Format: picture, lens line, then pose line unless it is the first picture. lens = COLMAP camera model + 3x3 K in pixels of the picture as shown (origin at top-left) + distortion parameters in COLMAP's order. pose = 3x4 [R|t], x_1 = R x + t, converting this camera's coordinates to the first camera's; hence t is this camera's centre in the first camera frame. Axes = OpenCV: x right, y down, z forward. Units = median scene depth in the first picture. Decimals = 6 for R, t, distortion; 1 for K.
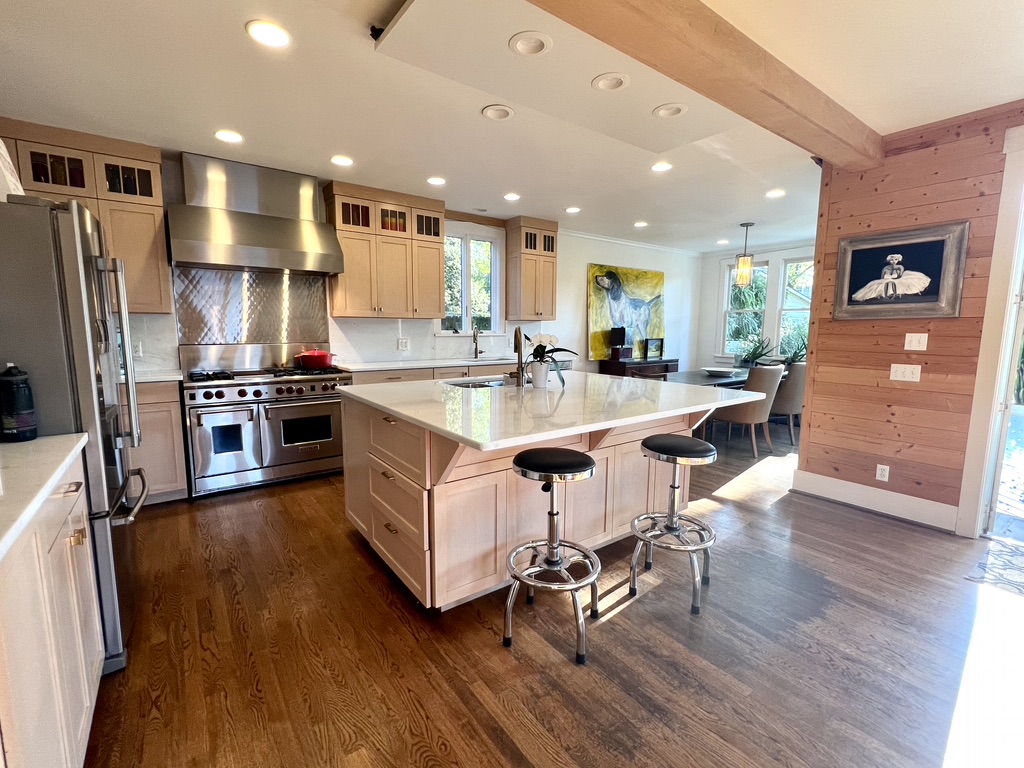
lens RADIAL K [[459.5, 0, 512.1], [0, 459.5, 383.7], [0, 0, 1]] dist [-0.001761, 0.001005]
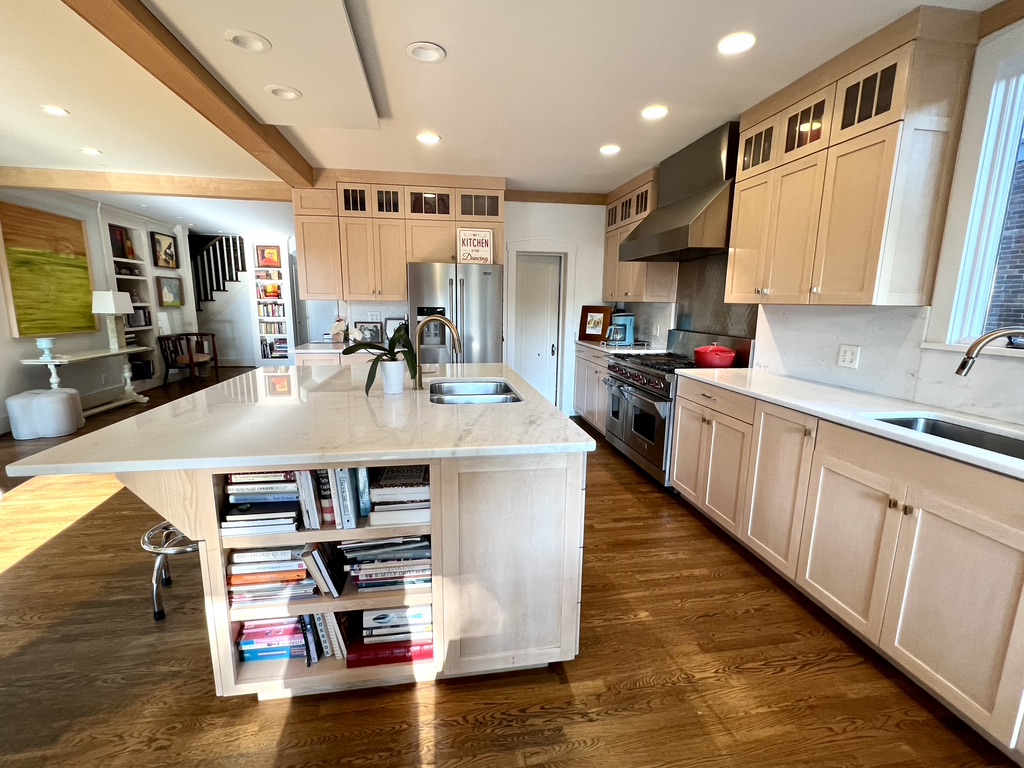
lens RADIAL K [[459.5, 0, 511.0], [0, 459.5, 384.2], [0, 0, 1]] dist [-0.001761, 0.001005]
pose [[-0.454652, 0.147314, -0.878402, 0.538494], [-0.124764, 0.965970, 0.226576, -0.171339], [0.881888, 0.212606, -0.420801, 1.224783]]
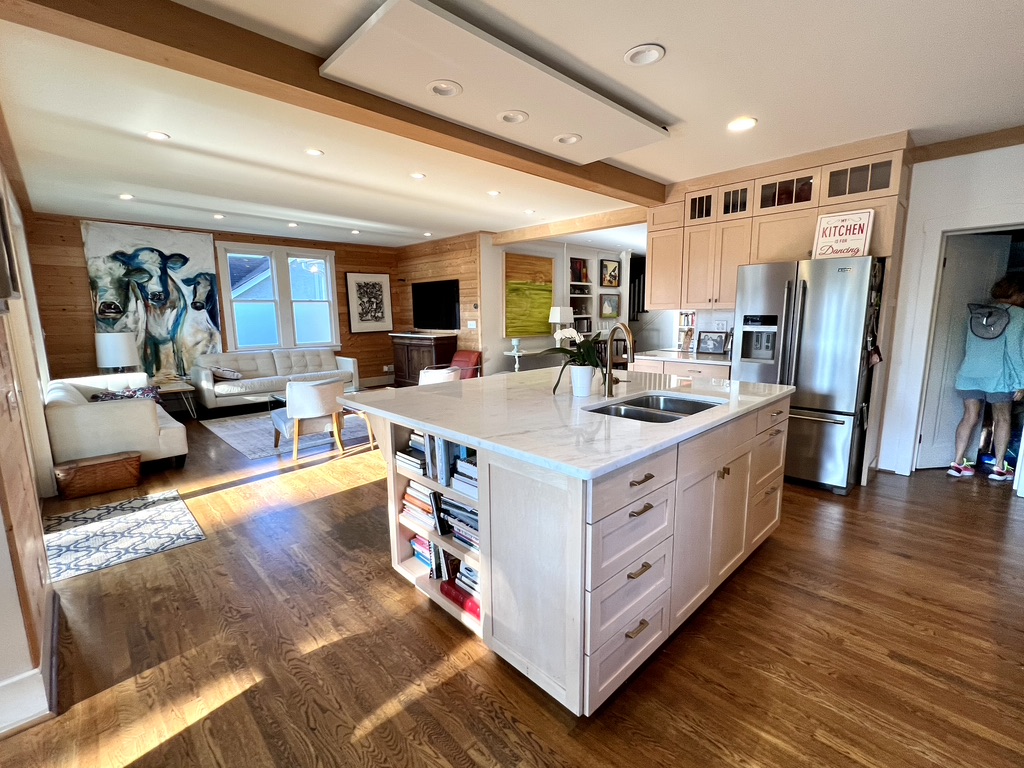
lens RADIAL K [[459.5, 0, 510.7], [0, 459.5, 385.2], [0, 0, 1]] dist [-0.001761, 0.001005]
pose [[-0.991833, 0.025264, -0.125018, 0.239631], [-0.010498, 0.960690, 0.277424, -0.196846], [0.127113, 0.276471, -0.952579, 1.444704]]
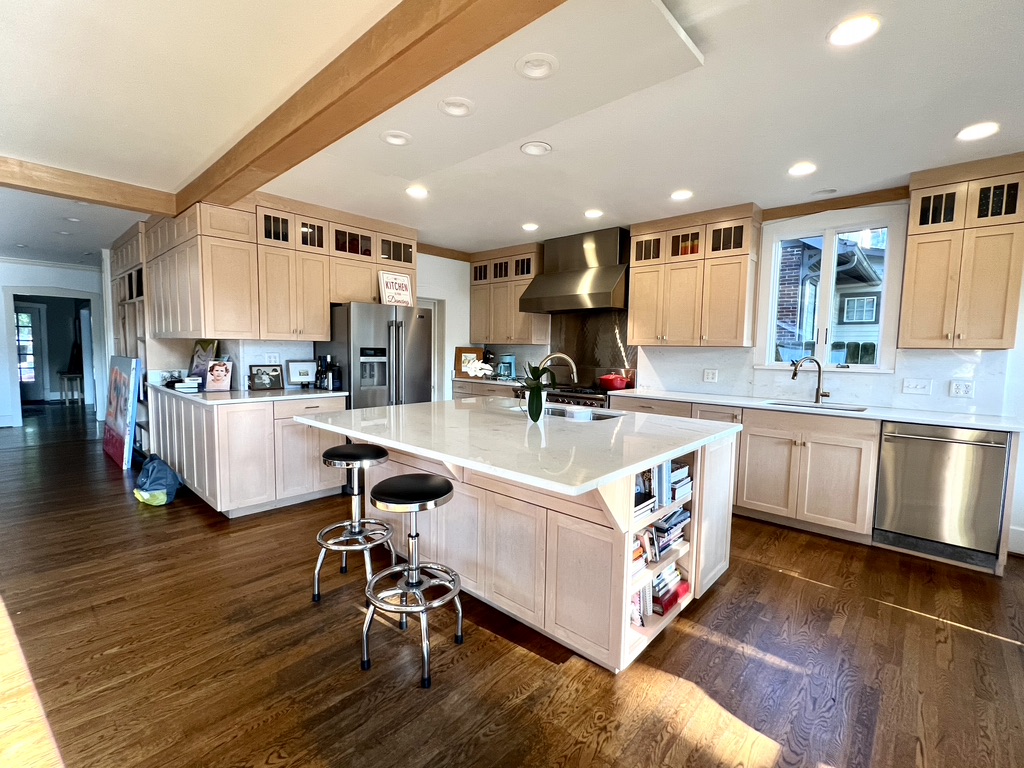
lens RADIAL K [[459.5, 0, 511.4], [0, 459.5, 384.2], [0, 0, 1]] dist [-0.001761, 0.001005]
pose [[0.194205, 0.072618, -0.978269, 0.774877], [-0.136619, 0.989540, 0.046333, -0.079098], [0.971401, 0.124652, 0.202095, 0.613234]]
